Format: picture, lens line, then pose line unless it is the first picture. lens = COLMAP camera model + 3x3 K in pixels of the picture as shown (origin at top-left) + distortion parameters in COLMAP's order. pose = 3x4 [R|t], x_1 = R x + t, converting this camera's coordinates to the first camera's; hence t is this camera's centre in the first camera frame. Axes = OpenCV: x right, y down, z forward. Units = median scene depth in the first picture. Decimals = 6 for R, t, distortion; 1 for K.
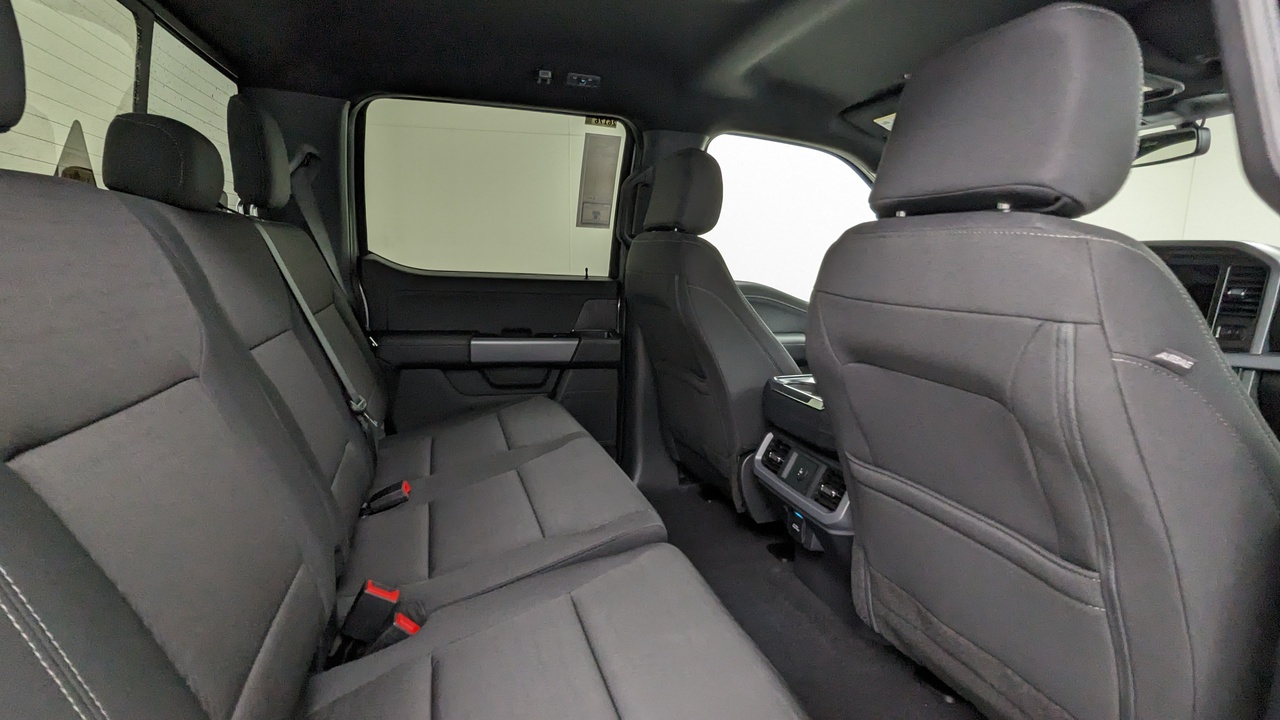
lens RADIAL K [[616.4, 0, 640.3], [0, 616.4, 360.4], [0, 0, 1]] dist [0.000728, -0.002719]
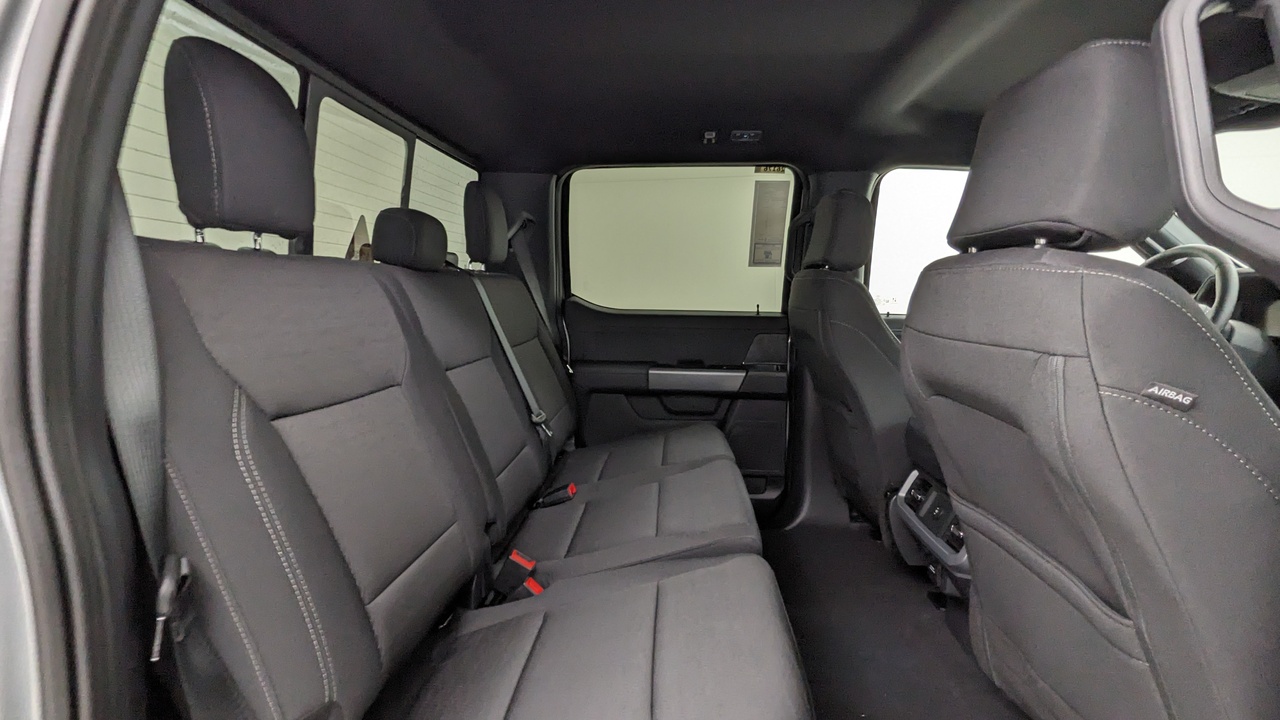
lens RADIAL K [[616.4, 0, 640.6], [0, 616.4, 359.9], [0, 0, 1]] dist [0.000728, -0.002719]
pose [[0.930072, 0.016000, -0.367028, 0.191467], [-0.037157, 0.998025, -0.050652, 0.010433], [0.365493, 0.060747, 0.928830, -0.089929]]
